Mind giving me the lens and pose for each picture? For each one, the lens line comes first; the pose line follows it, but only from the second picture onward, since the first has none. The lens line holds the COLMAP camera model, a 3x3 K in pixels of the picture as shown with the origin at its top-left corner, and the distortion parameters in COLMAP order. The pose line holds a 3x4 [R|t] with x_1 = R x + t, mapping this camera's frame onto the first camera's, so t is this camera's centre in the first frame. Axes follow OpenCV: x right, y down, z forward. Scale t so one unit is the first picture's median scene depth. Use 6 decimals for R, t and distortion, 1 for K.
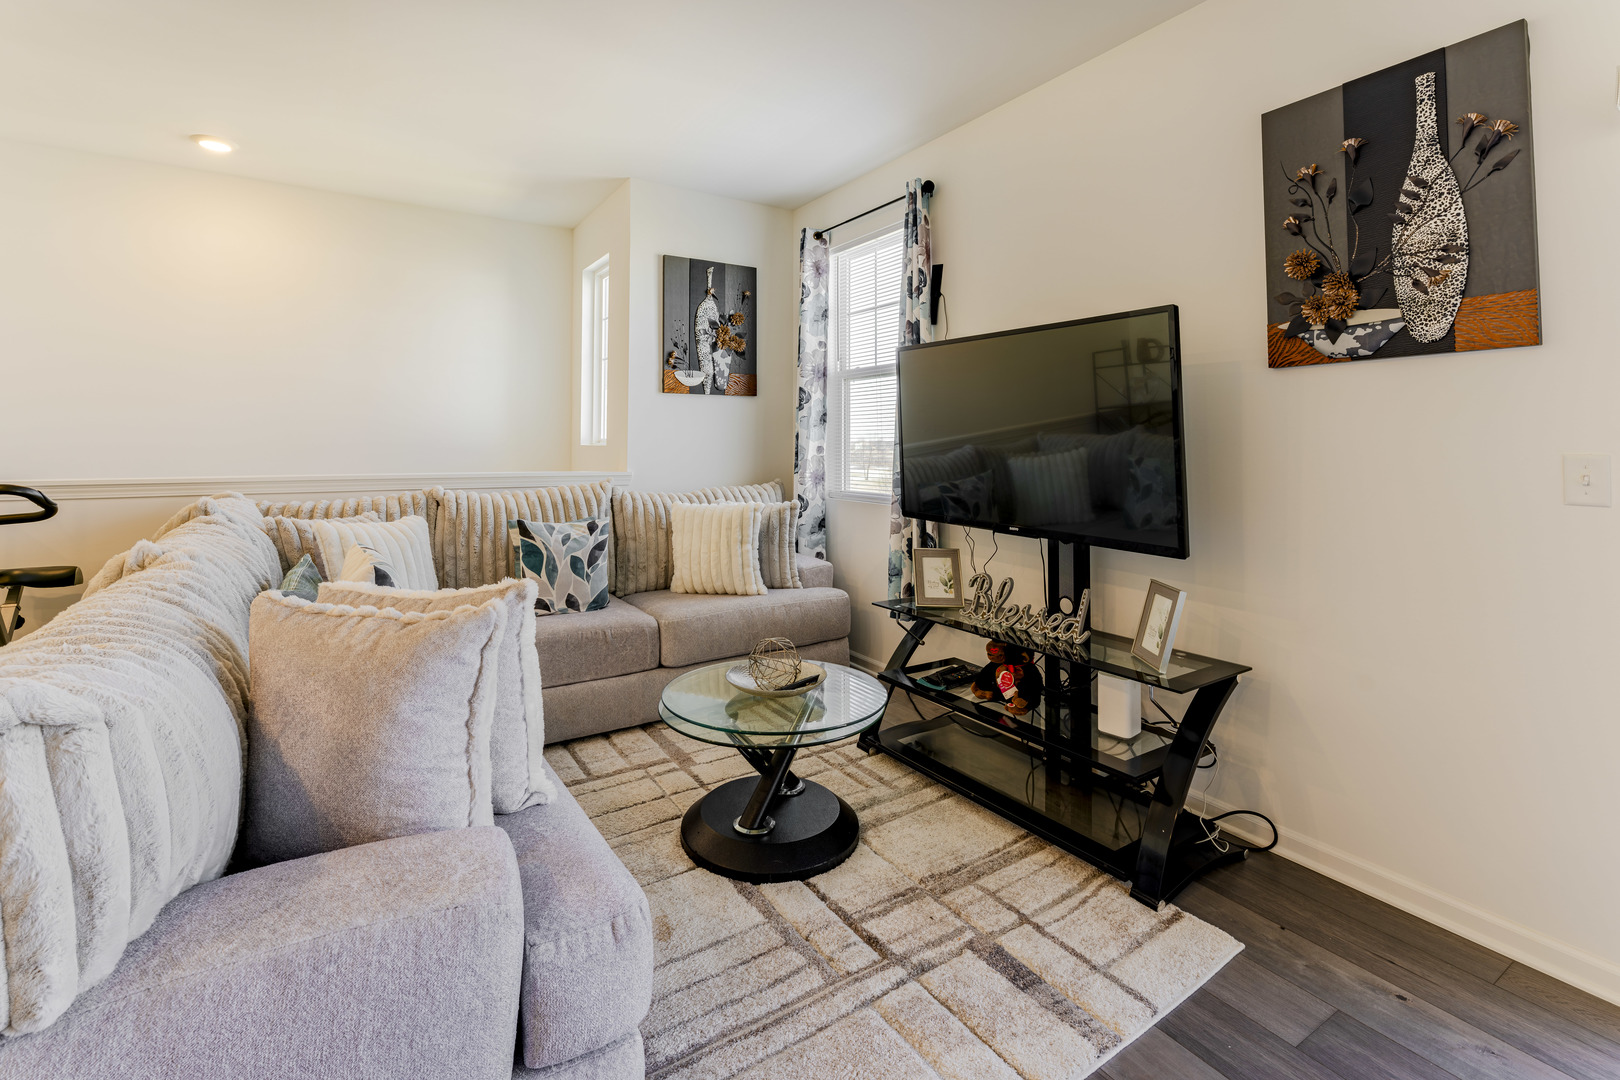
lens RADIAL K [[728.8, 0, 784.9], [0, 728.8, 425.7], [0, 0, 1]] dist [-0.003326, -0.000374]
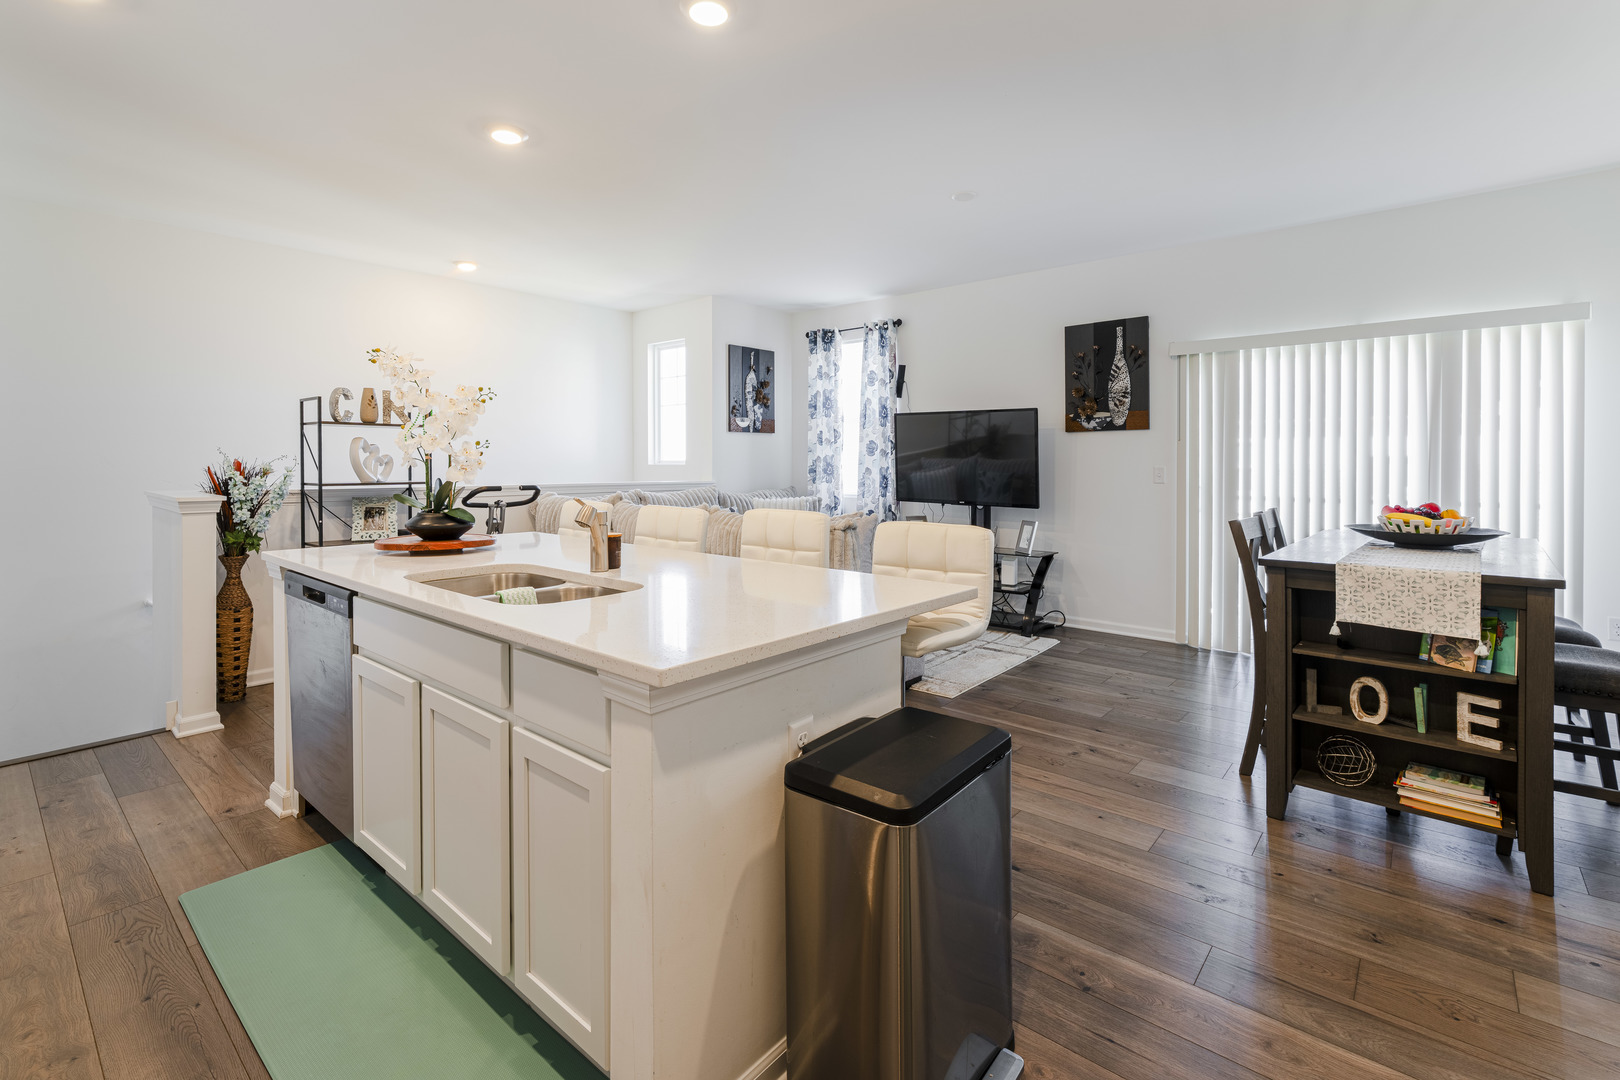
lens RADIAL K [[728.8, 0, 817.5], [0, 728.8, 471.8], [0, 0, 1]] dist [-0.003326, -0.000374]
pose [[0.950899, -0.004155, 0.309473, -0.903043], [-0.006834, 0.999384, 0.034417, -0.025163], [-0.309426, -0.034842, 0.950285, -1.094180]]
